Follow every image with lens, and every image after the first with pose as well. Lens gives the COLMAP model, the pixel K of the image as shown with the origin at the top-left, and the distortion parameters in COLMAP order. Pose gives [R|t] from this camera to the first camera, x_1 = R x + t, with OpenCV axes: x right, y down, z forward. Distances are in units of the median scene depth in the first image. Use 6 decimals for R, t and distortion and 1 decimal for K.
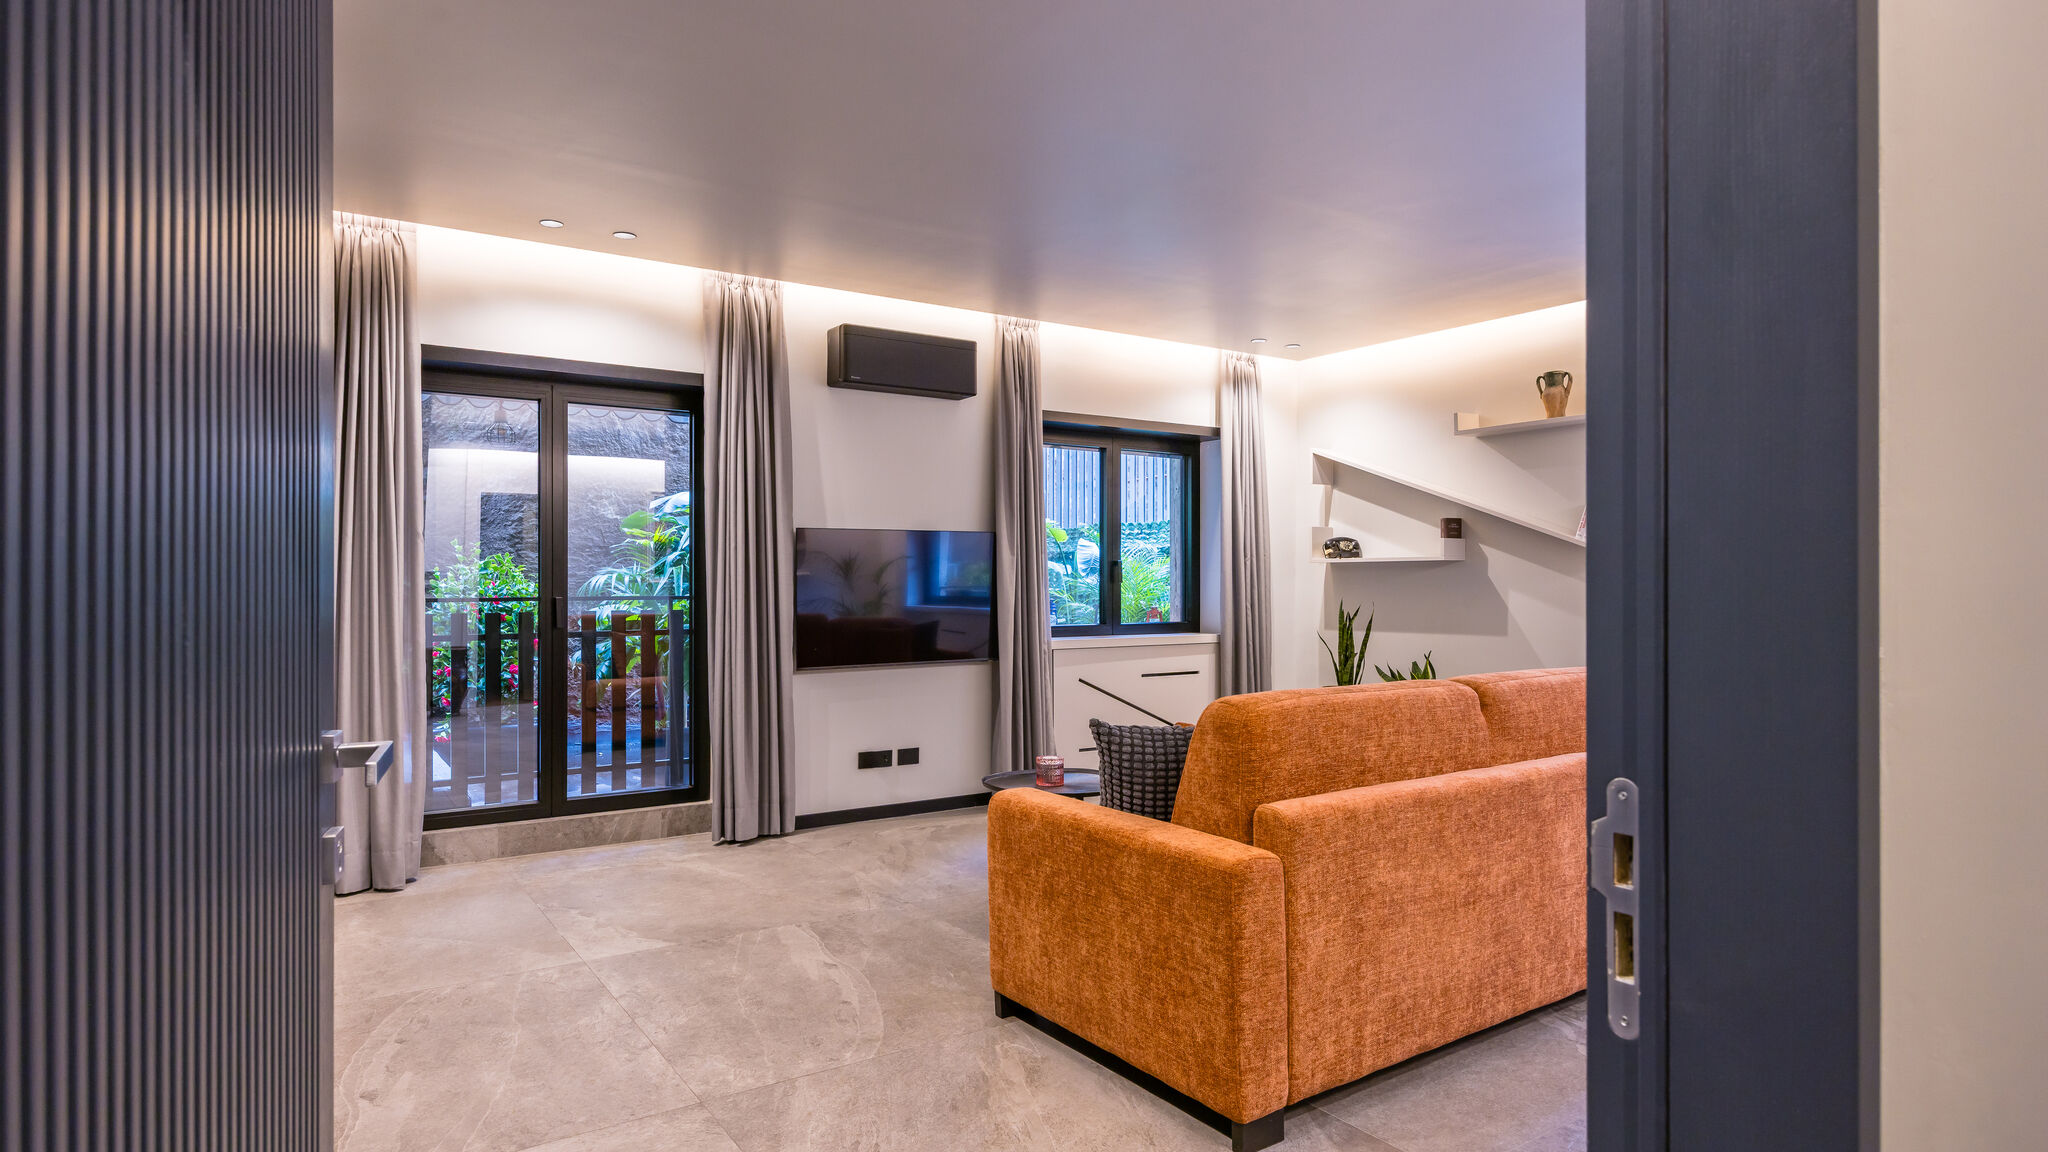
lens RADIAL K [[1140.6, 0, 1036.5], [0, 1140.6, 578.3], [0, 0, 1]] dist [-0.000855, -0.001704]
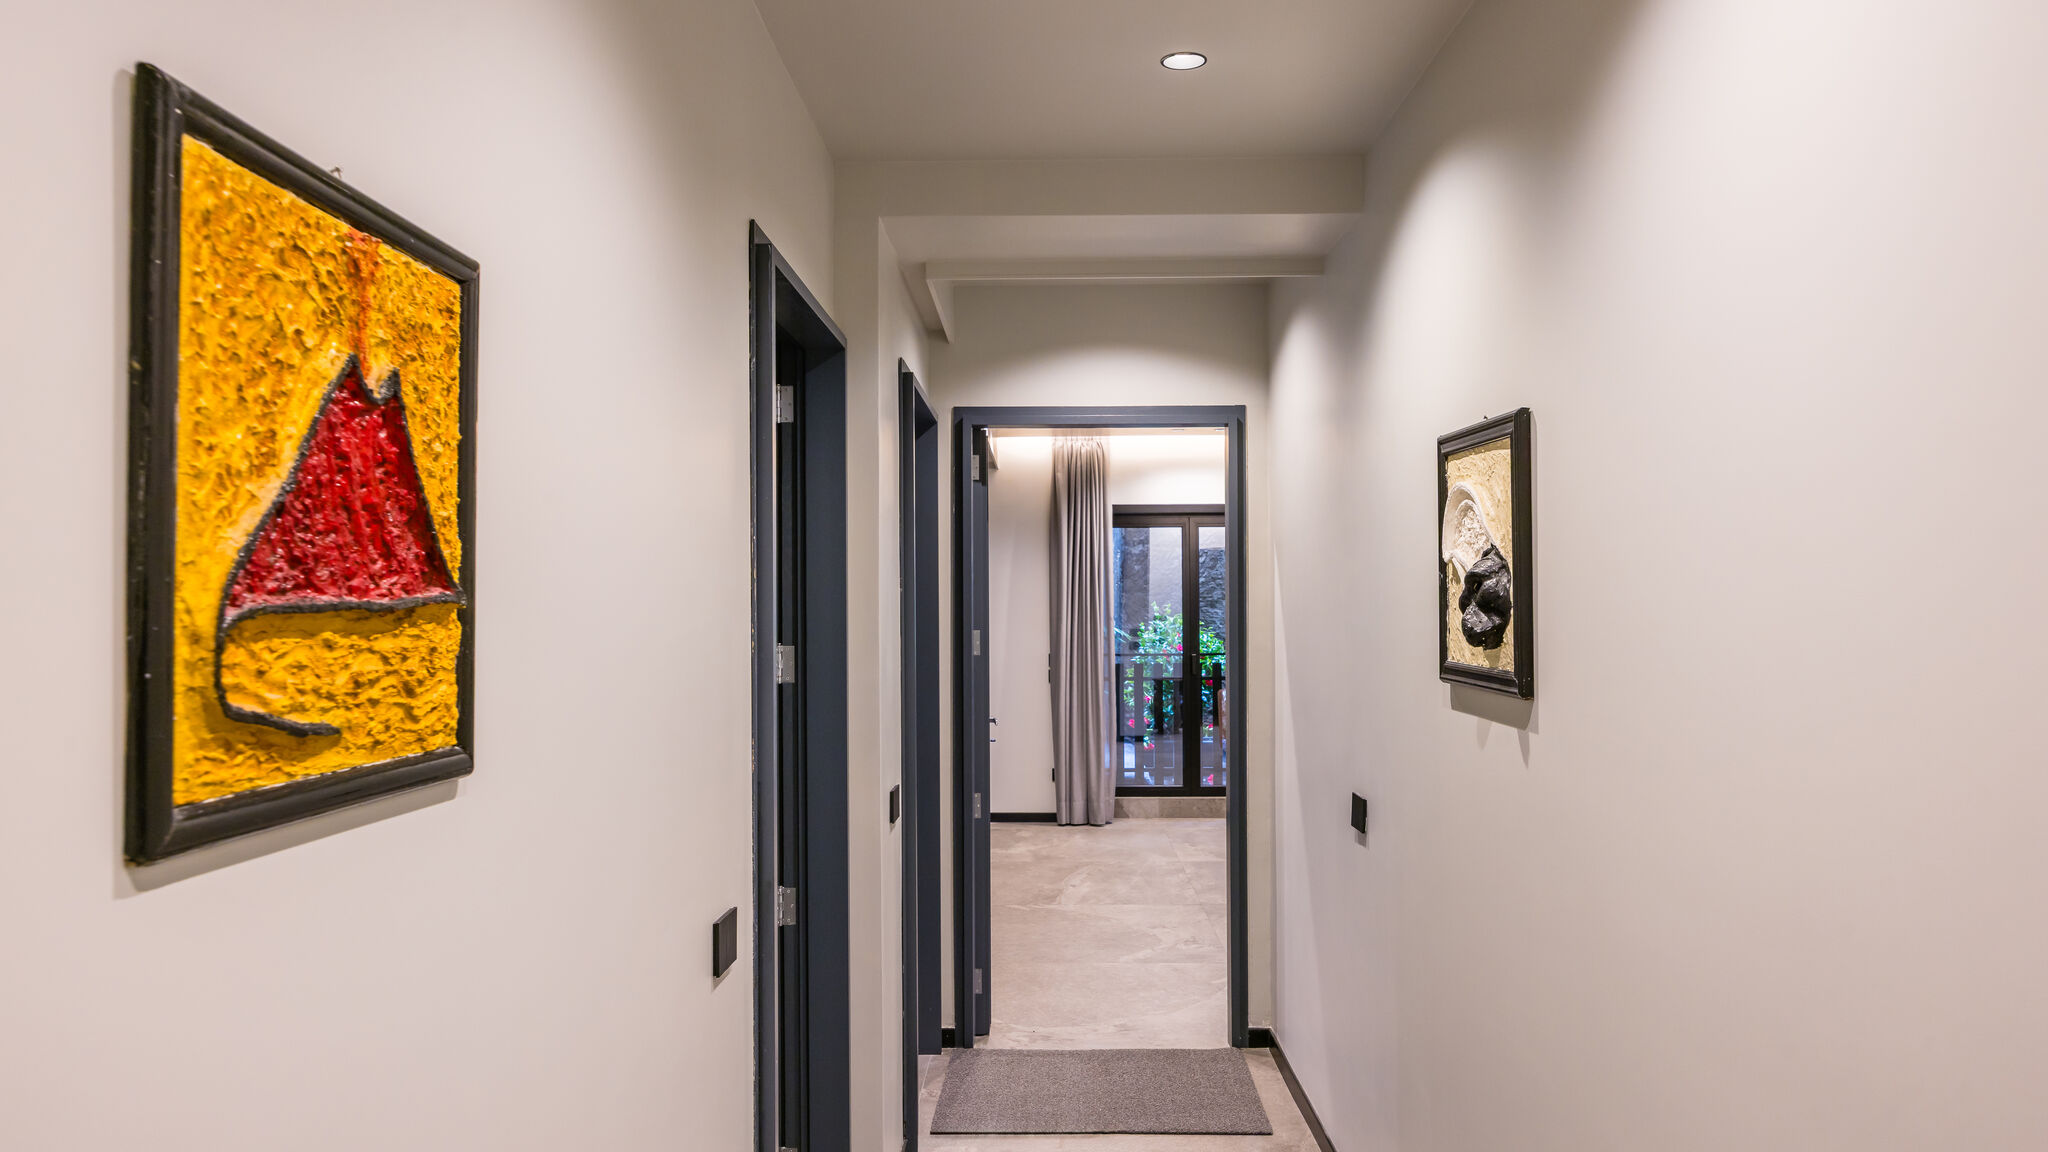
lens RADIAL K [[1476.9, 0, 1040.1], [0, 1476.9, 571.0], [0, 0, 1]] dist [0.000155, -0.000027]
pose [[0.826092, -0.013534, -0.563373, 0.546240], [0.007266, 0.999884, -0.013366, -0.071855], [0.563489, 0.006949, 0.826095, -0.783233]]
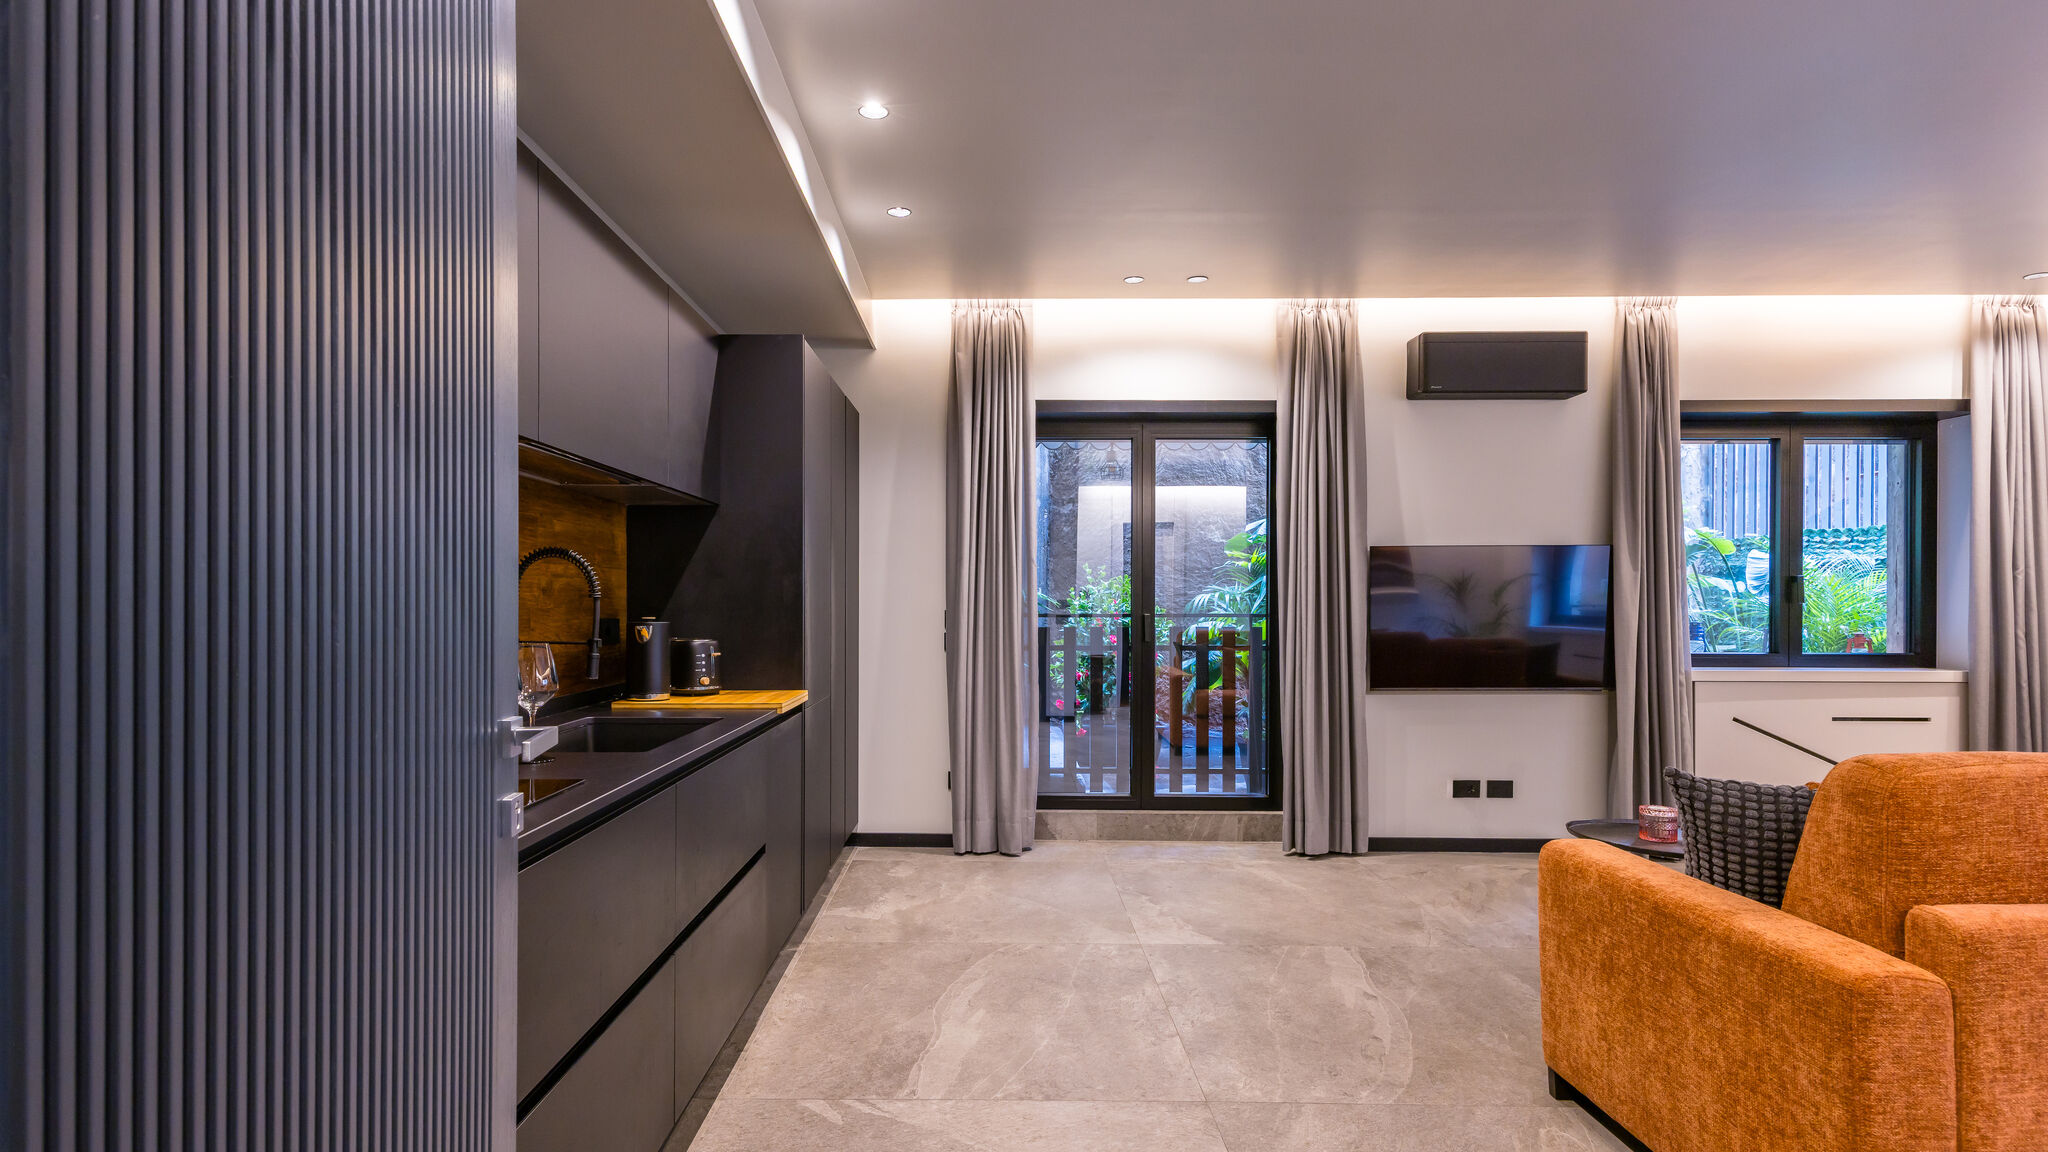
lens RADIAL K [[1076.4, 0, 968.4], [0, 1076.4, 603.2], [0, 0, 1]] dist [0.010774, -0.006798]
pose [[0.814702, 0.003891, -0.579866, 0.050903], [-0.000771, 0.999984, 0.005627, 0.000322], [0.579879, -0.004138, 0.814692, 0.039607]]
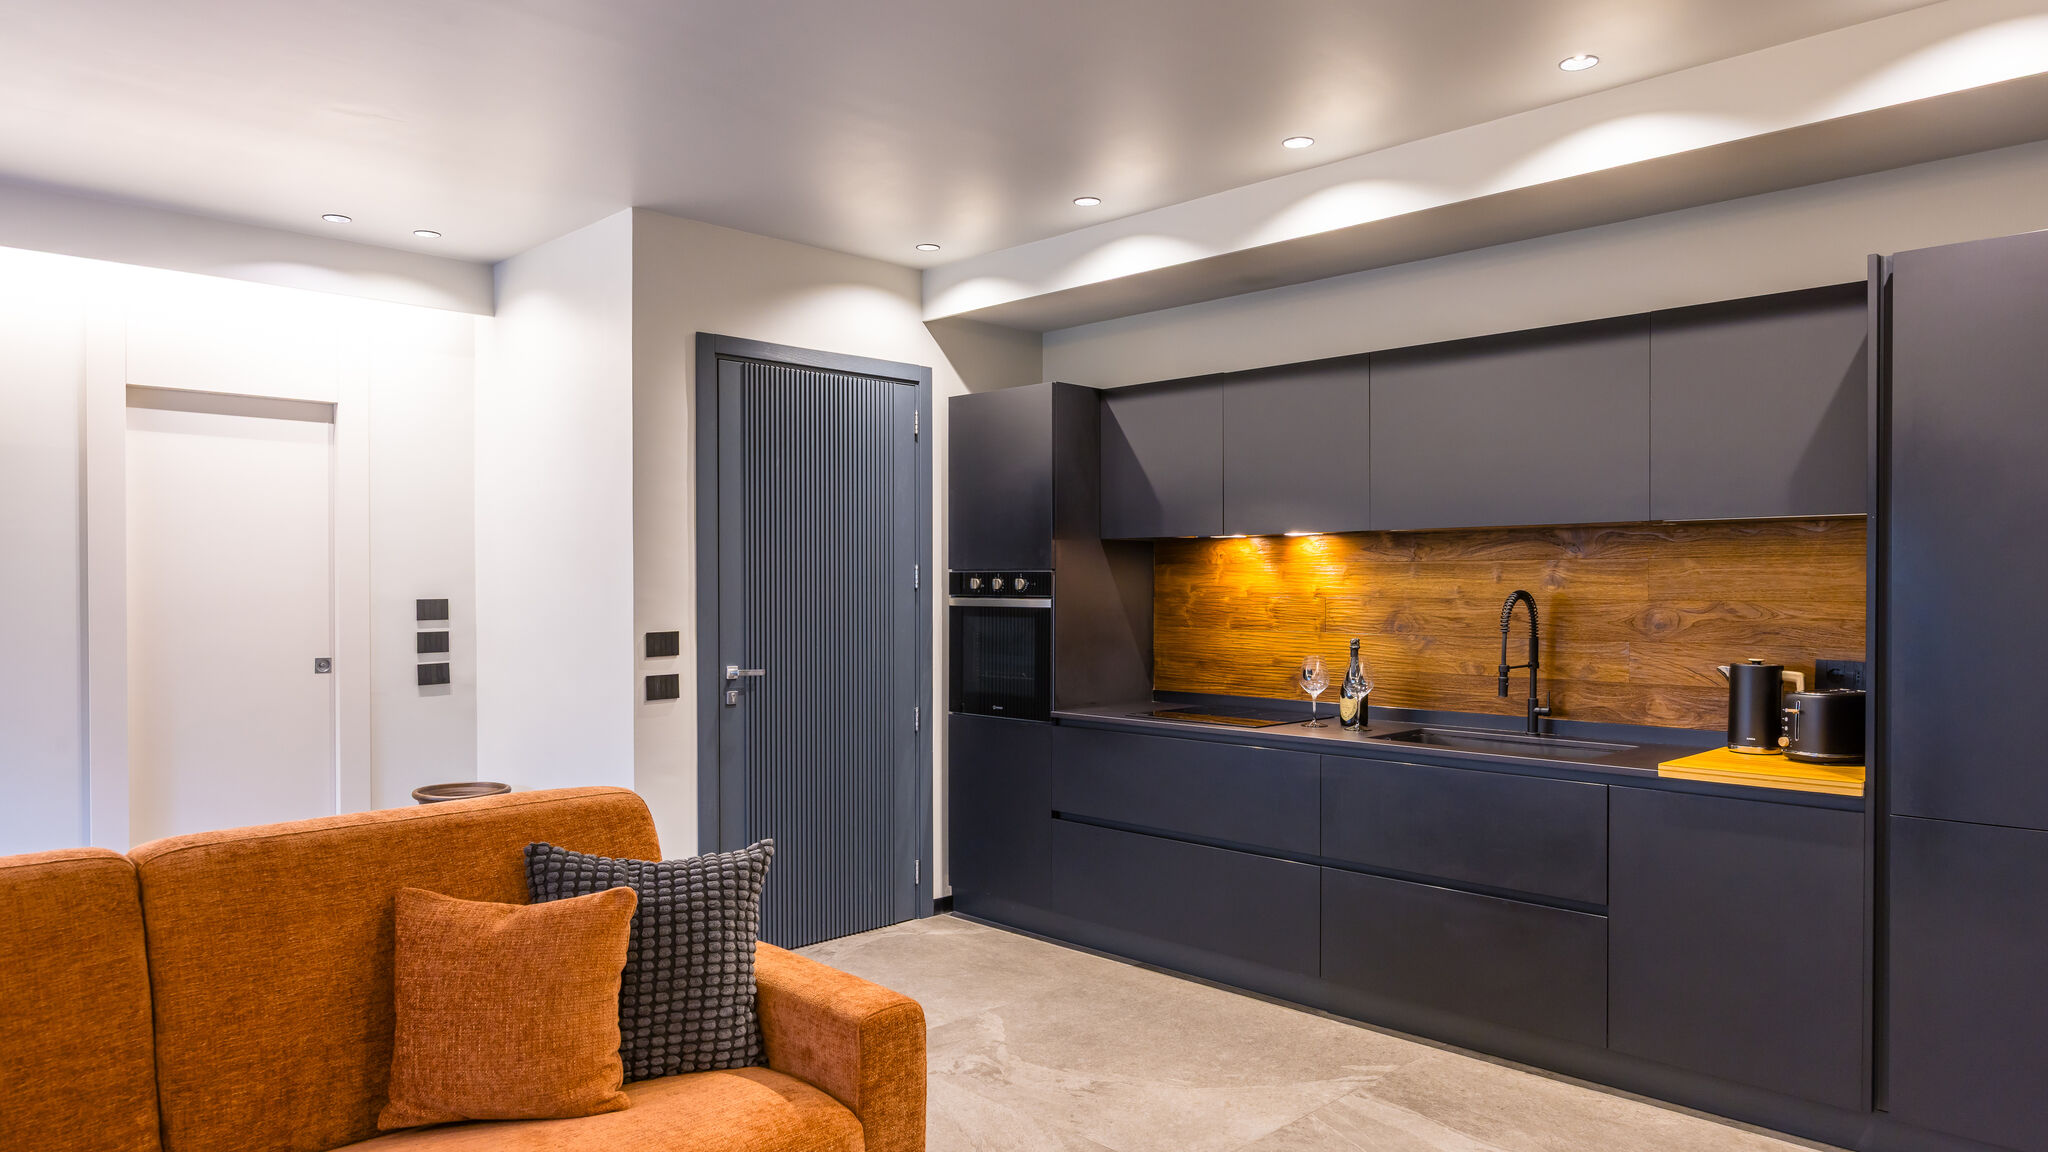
lens RADIAL K [[1316.2, 0, 1021.2], [0, 1316.2, 589.6], [0, 0, 1]] dist [0.014909, 0.001782]
pose [[-0.985009, -0.000688, -0.172501, 0.021872], [-0.000331, 0.999998, -0.002099, -0.023017], [0.172502, -0.002010, -0.985007, 1.095131]]
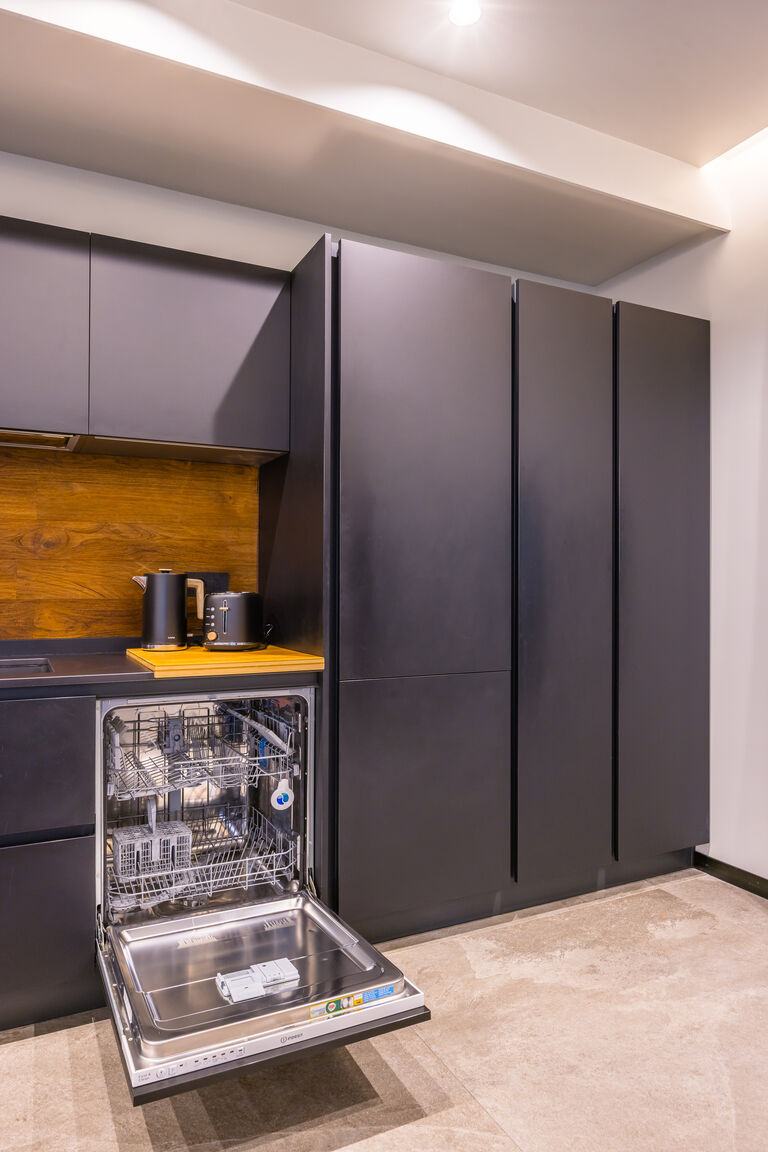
lens RADIAL K [[724.7, 0, 391.0], [0, 724.7, 571.3], [0, 0, 1]] dist [0.041552, -0.000198]
pose [[-0.111362, -0.013201, -0.993692, -0.053508], [-0.004198, 0.999909, -0.012813, 0.018947], [0.993771, 0.002745, -0.111407, 0.652849]]
